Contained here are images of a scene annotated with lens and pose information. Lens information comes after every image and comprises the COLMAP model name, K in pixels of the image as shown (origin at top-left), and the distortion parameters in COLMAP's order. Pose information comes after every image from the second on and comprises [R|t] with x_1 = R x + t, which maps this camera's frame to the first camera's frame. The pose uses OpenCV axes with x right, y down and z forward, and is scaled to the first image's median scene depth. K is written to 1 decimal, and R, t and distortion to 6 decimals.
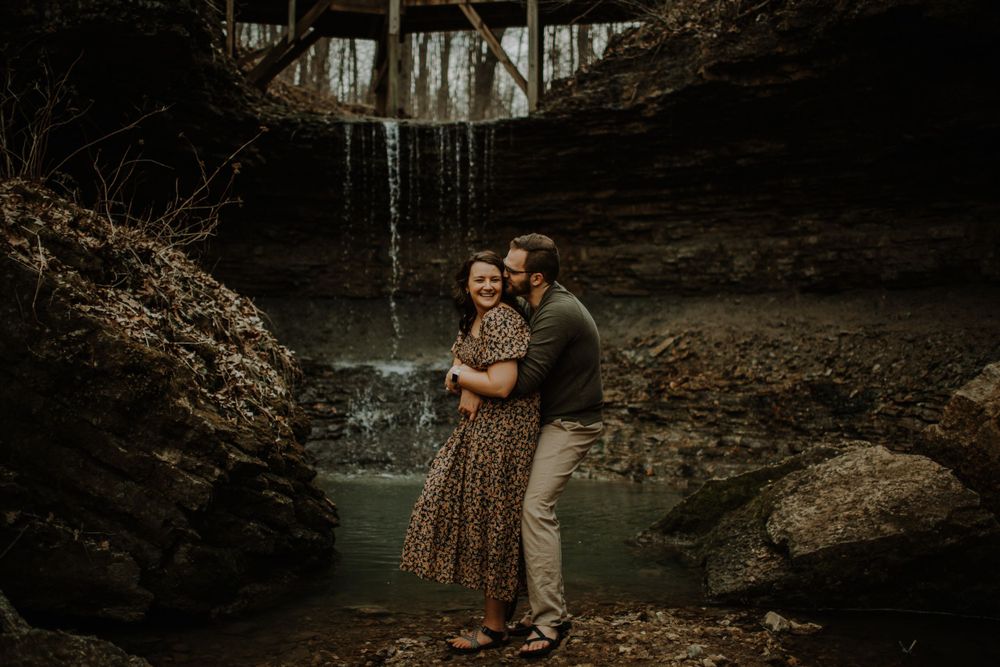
lens RADIAL K [[1025.7, 0, 500.0], [0, 1025.7, 333.5], [0, 0, 1]] dist [-0.104290, 0.119288]
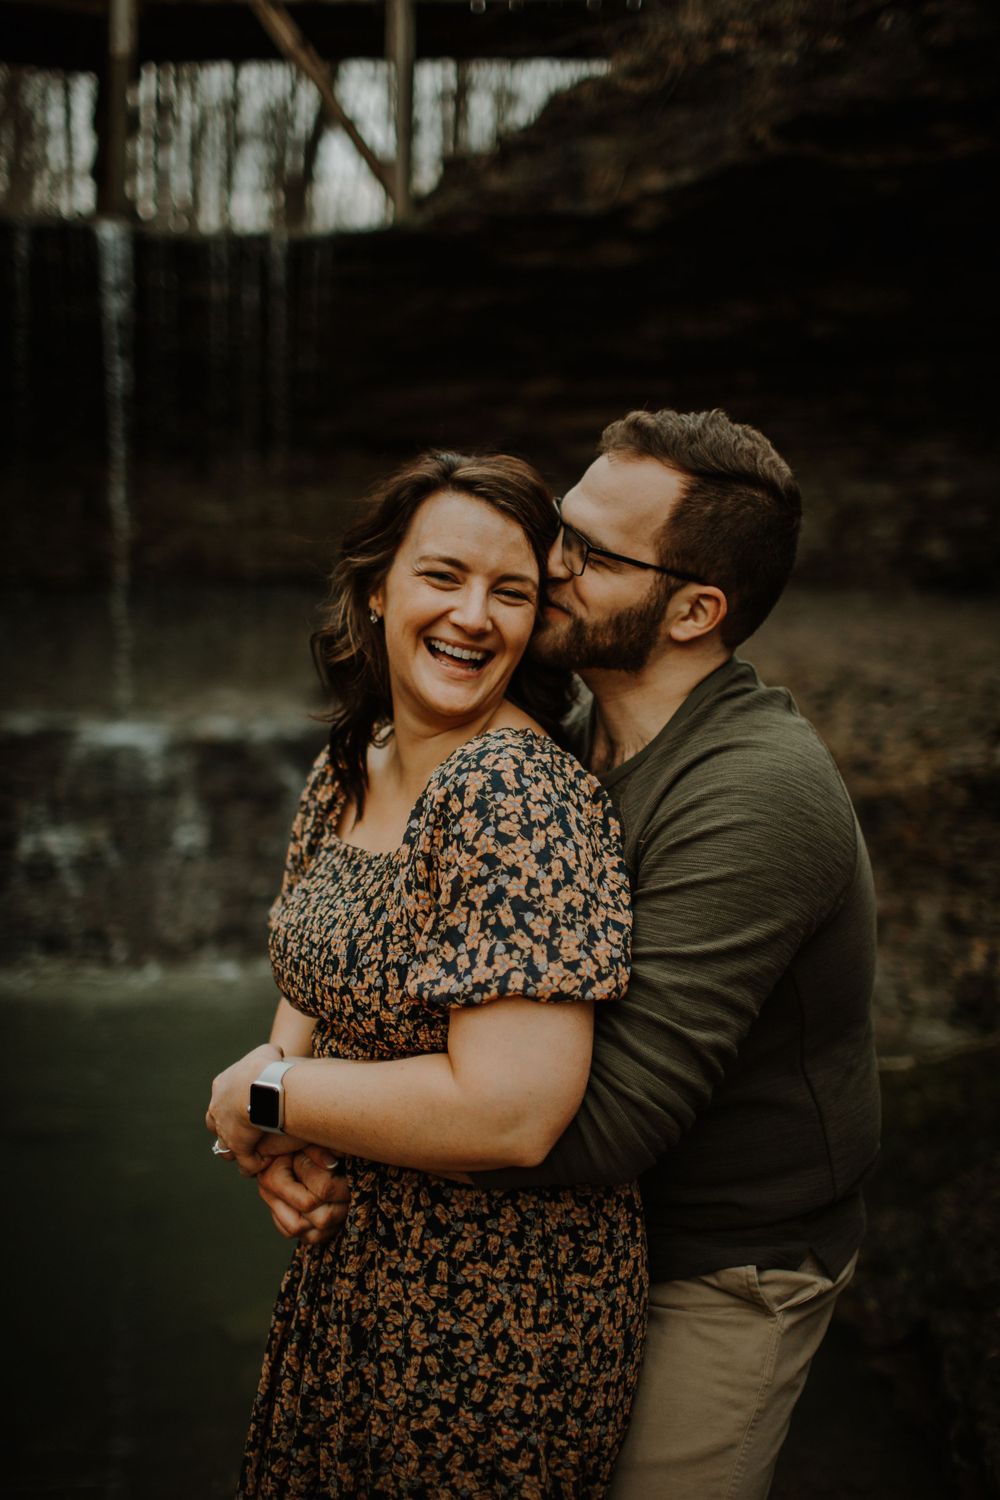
lens RADIAL K [[1501.5, 0, 496.4], [0, 1501.5, 711.8], [0, 0, 1]] dist [-0.031539, 0.001002]
pose [[0.991587, 0.005820, 0.129309, -0.017939], [-0.013030, 0.998402, 0.054983, -0.018457], [-0.128783, -0.056205, 0.990079, 0.287991]]
